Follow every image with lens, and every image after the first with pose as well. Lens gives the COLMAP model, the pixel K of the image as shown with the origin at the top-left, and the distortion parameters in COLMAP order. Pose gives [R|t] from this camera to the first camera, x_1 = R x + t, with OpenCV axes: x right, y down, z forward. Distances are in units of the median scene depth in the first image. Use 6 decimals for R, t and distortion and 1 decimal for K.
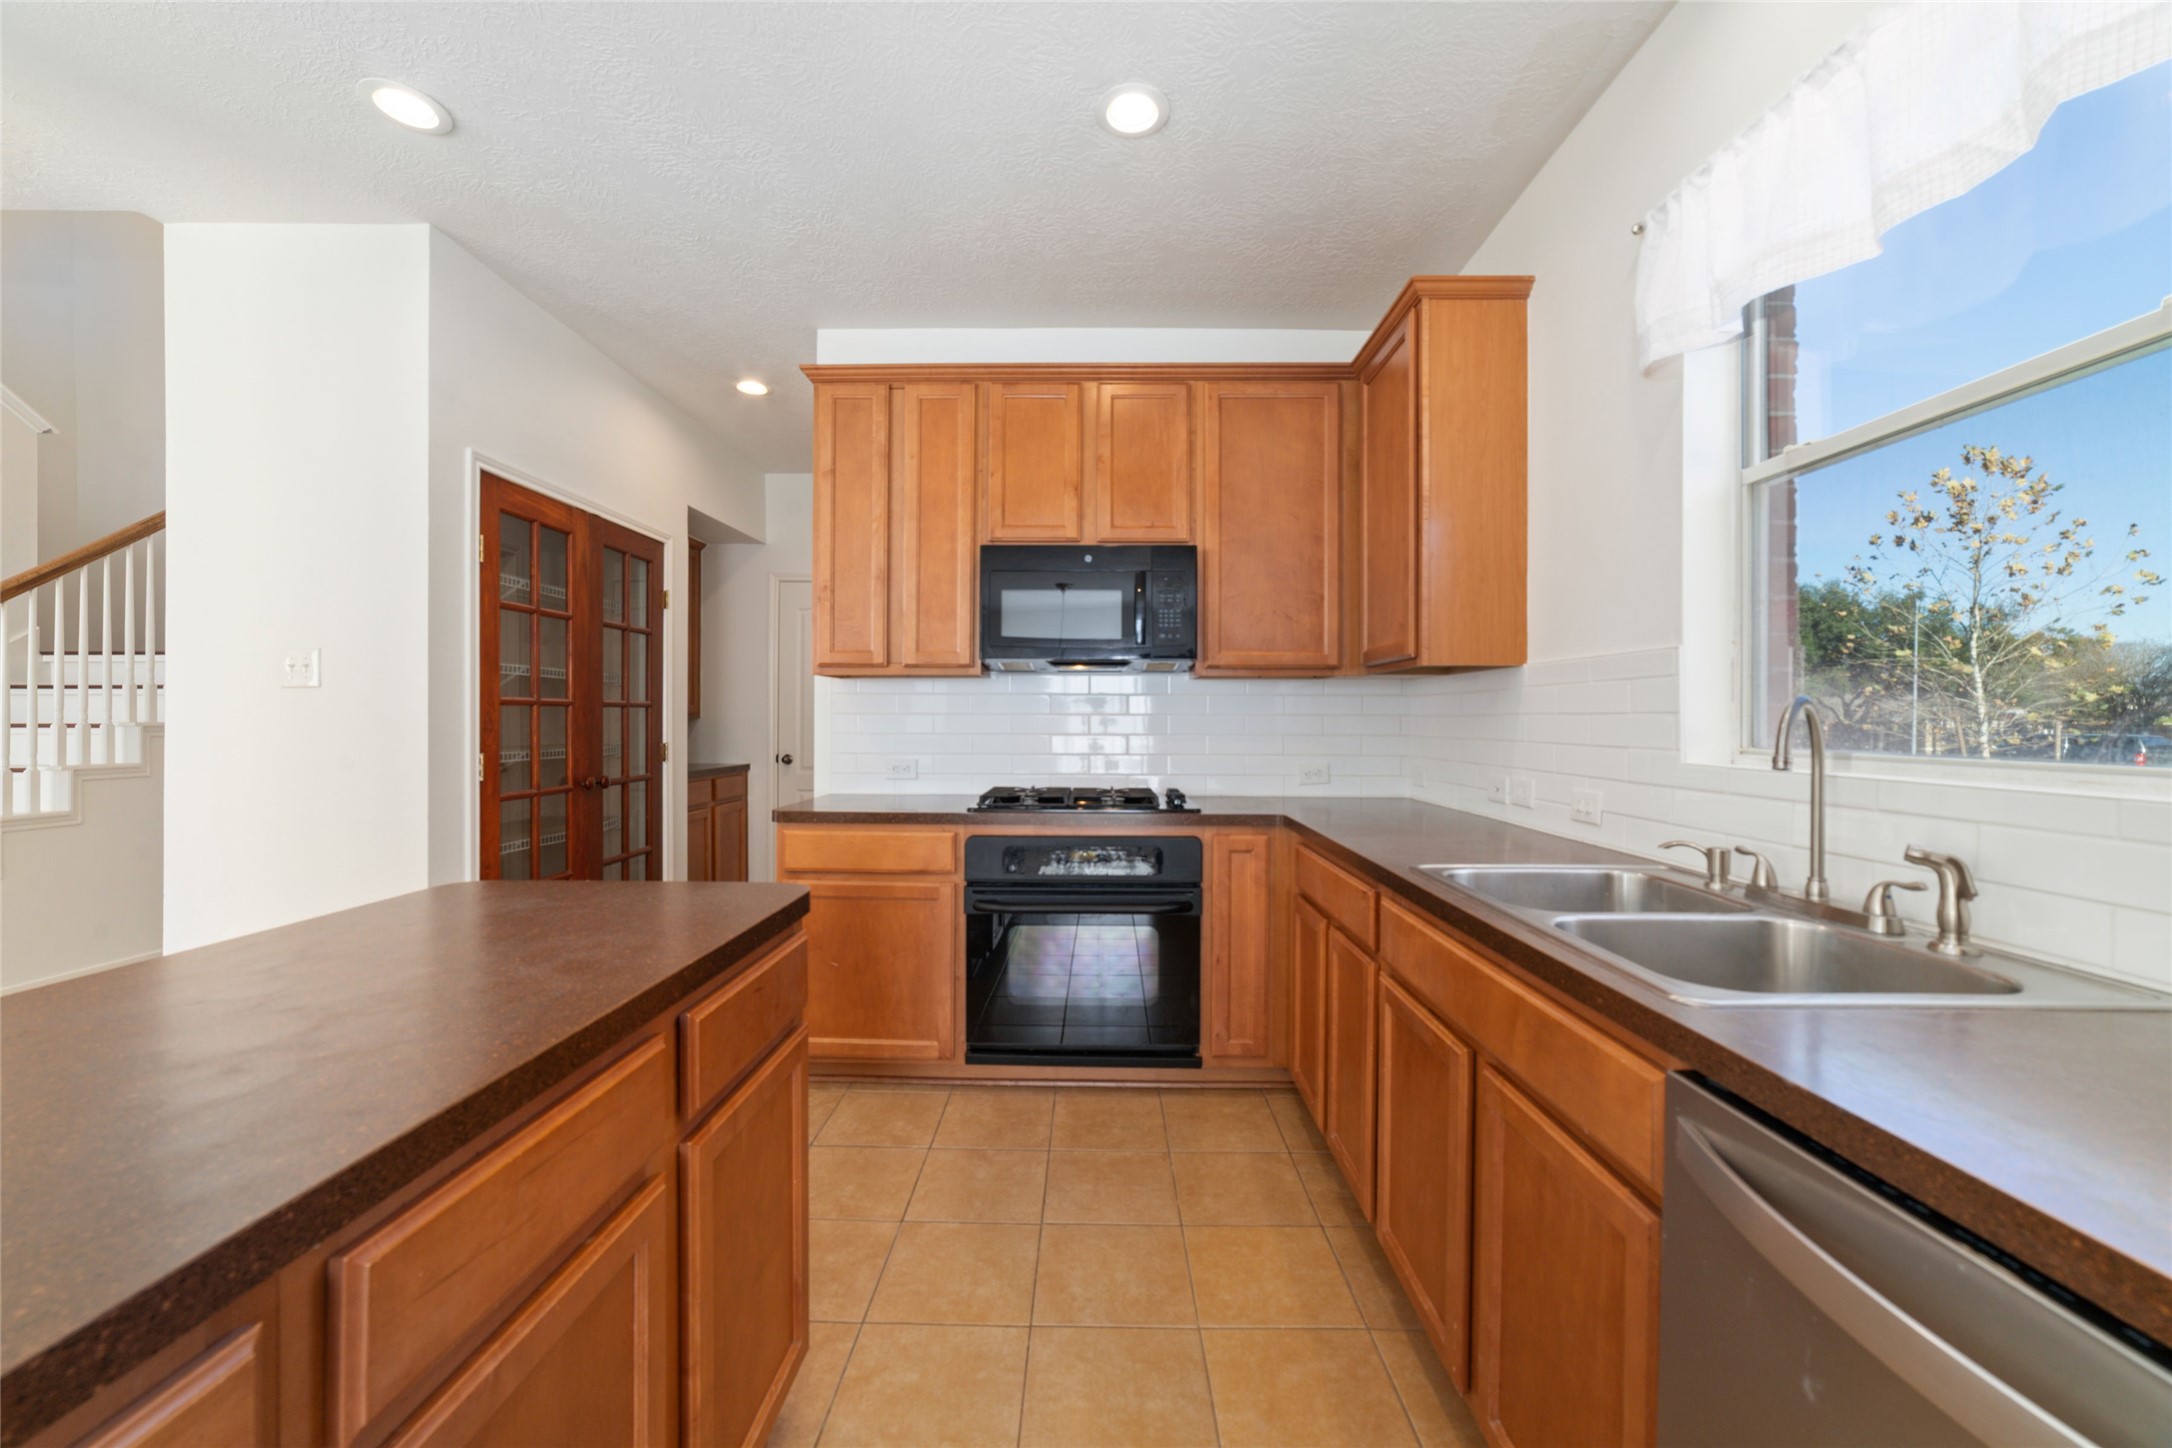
lens RADIAL K [[825.5, 0, 1086.0], [0, 825.5, 724.0], [0, 0, 1]] dist [-0.020659, 0.008601]
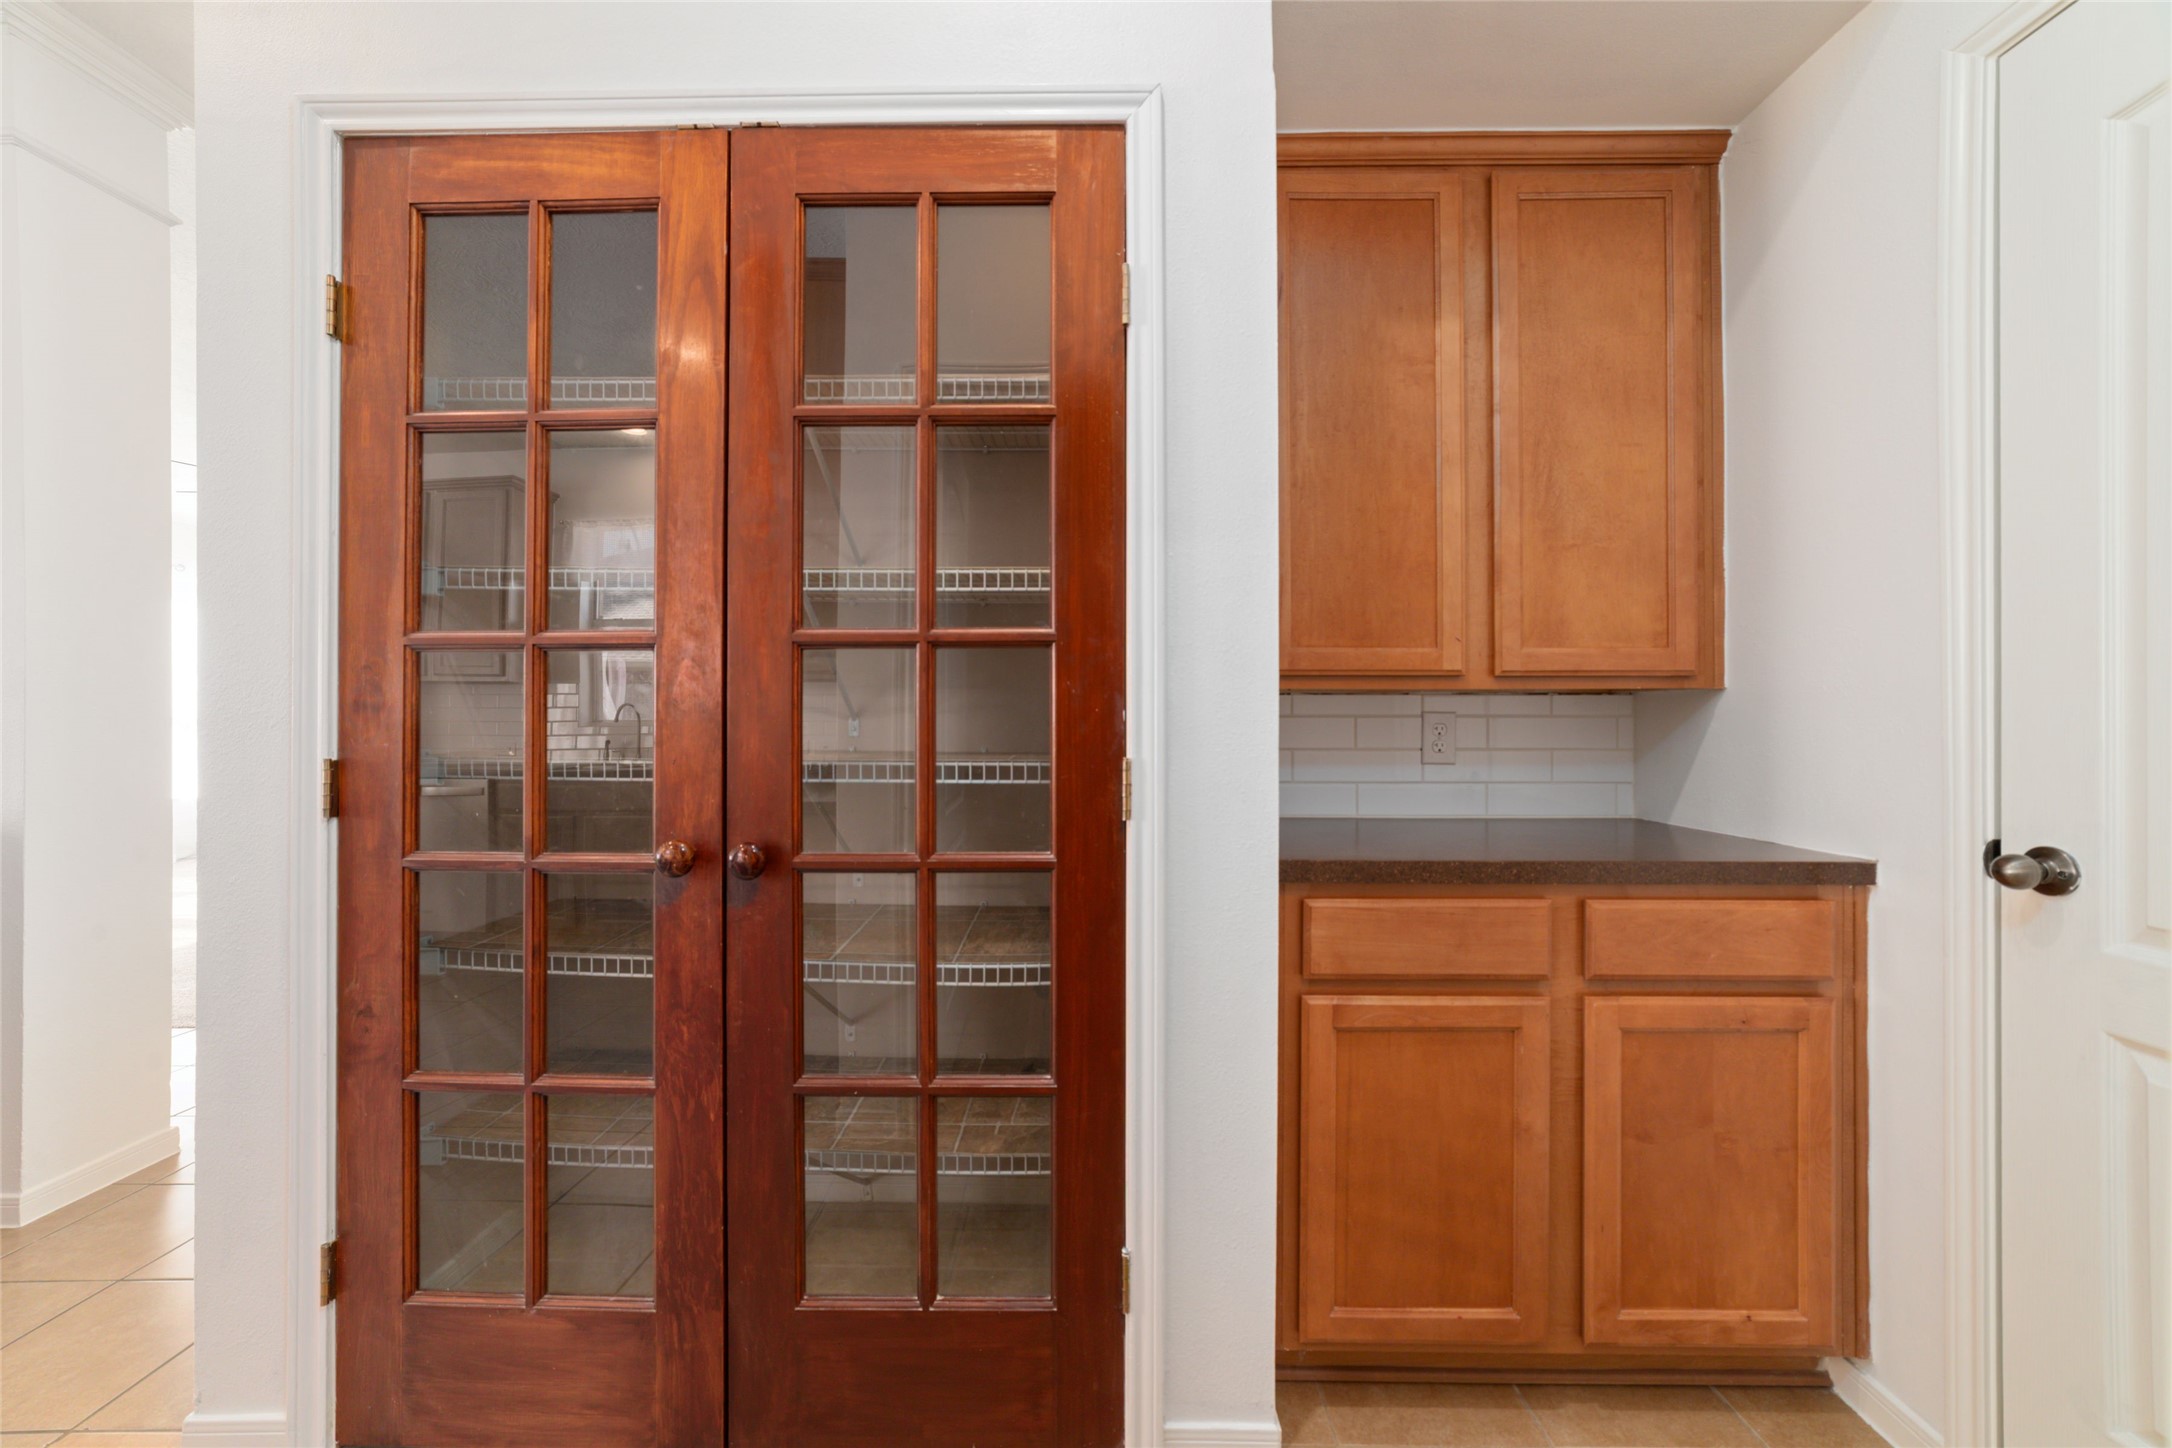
lens RADIAL K [[825.5, 0, 1086.0], [0, 825.5, 724.0], [0, 0, 1]] dist [-0.020659, 0.008601]
pose [[0.008150, 0.001288, -0.999966, -0.216203], [-0.001588, 0.999998, 0.001275, 0.007644], [0.999966, 0.001577, 0.008152, 1.045608]]
